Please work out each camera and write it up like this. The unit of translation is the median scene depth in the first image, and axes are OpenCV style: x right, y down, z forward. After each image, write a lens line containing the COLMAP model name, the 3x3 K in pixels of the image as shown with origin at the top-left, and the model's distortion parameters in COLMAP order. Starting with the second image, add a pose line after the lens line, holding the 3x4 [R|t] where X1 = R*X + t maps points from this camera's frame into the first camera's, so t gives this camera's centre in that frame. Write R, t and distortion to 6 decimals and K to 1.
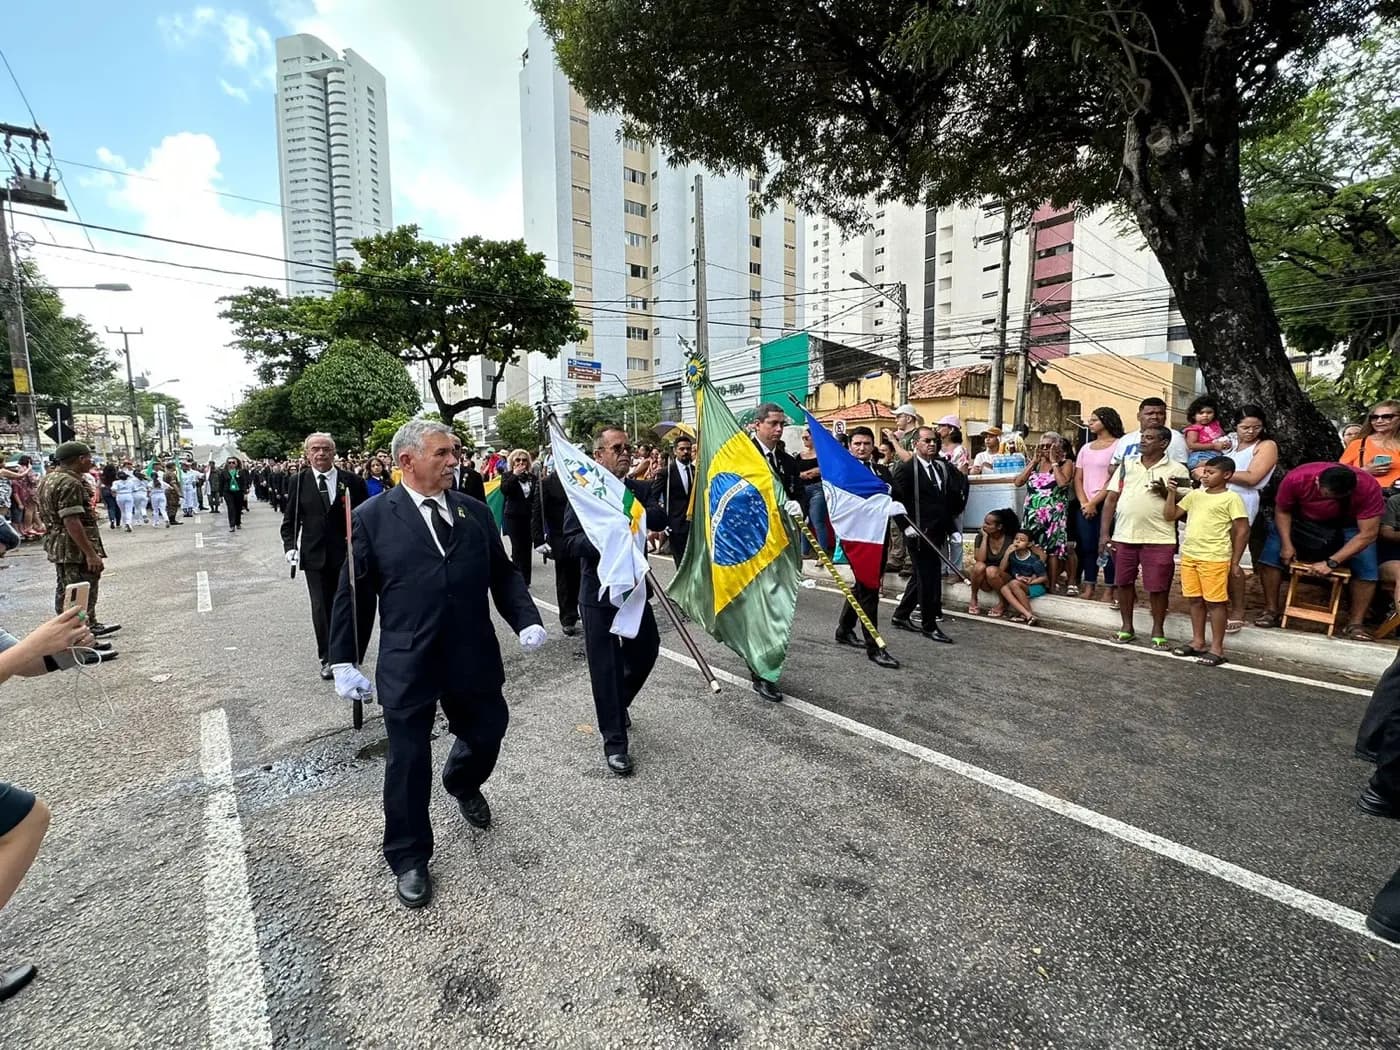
lens RADIAL K [[658.7, 0, 703.1], [0, 658.7, 531.2], [0, 0, 1]] dist [-0.002131, 0.001074]
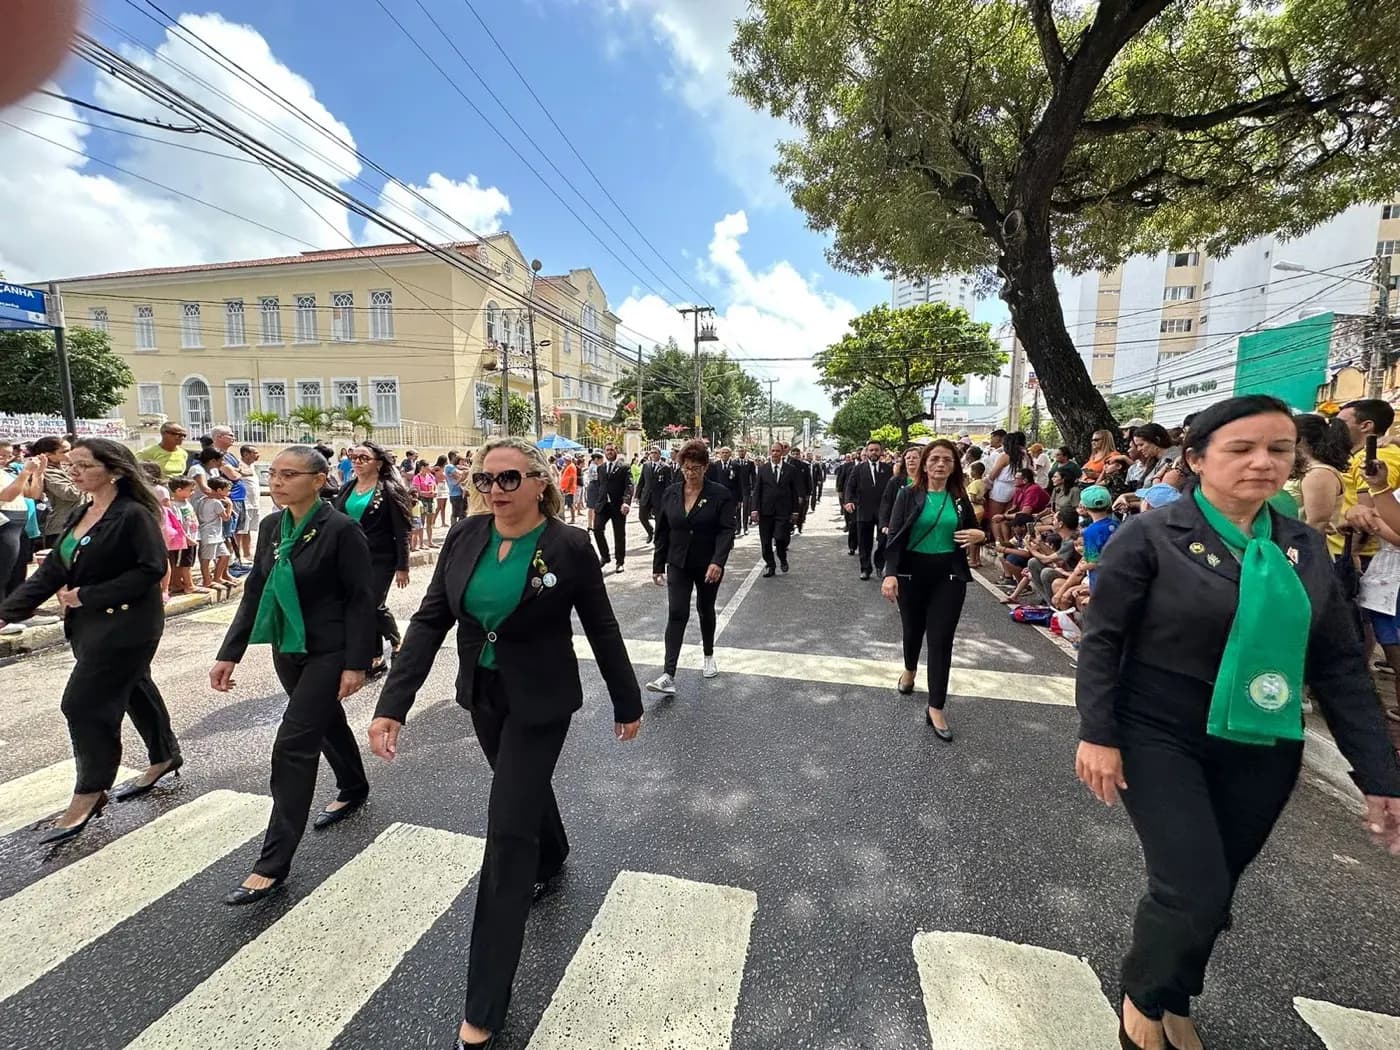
lens RADIAL K [[558.2, 0, 700.0], [0, 558.2, 525.0], [0, 0, 1]] dist [-0.001053, 0.000257]
pose [[0.640386, 0.097806, -0.761801, 0.179421], [-0.085540, 0.994770, 0.055810, 0.006655], [0.763275, 0.029425, 0.645403, -0.083375]]
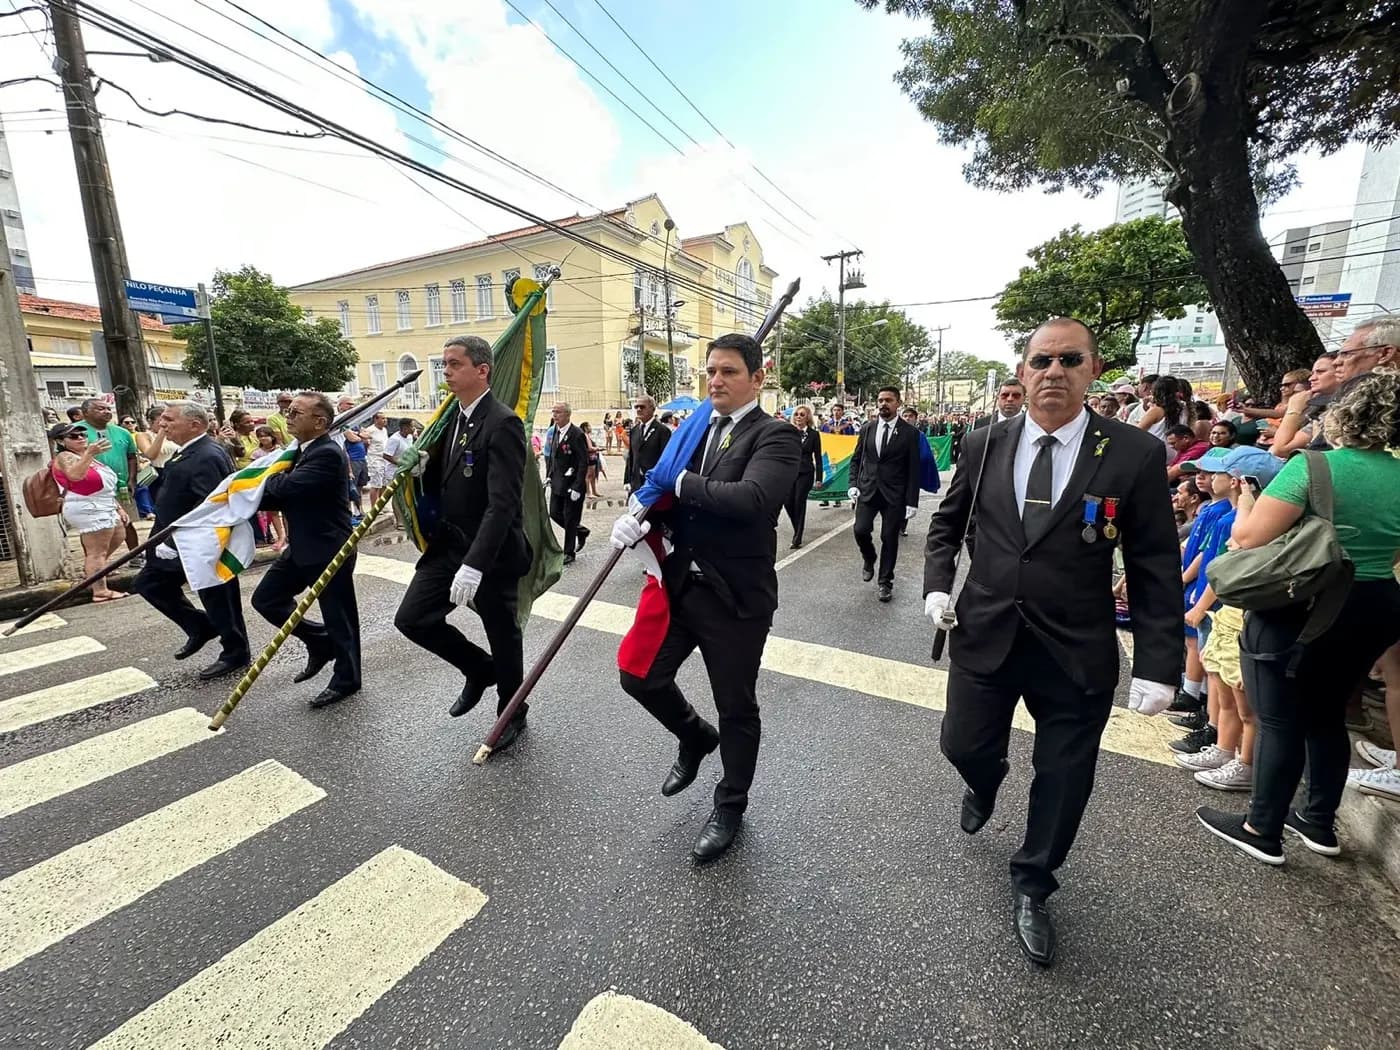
lens RADIAL K [[554.2, 0, 697.6], [0, 554.2, 532.1], [0, 0, 1]] dist [0.001570, -0.003345]
pose [[0.393532, 0.184068, -0.900695, 0.191114], [-0.085542, 0.982831, 0.163478, 0.003610], [0.915323, 0.012713, 0.402521, -0.051503]]
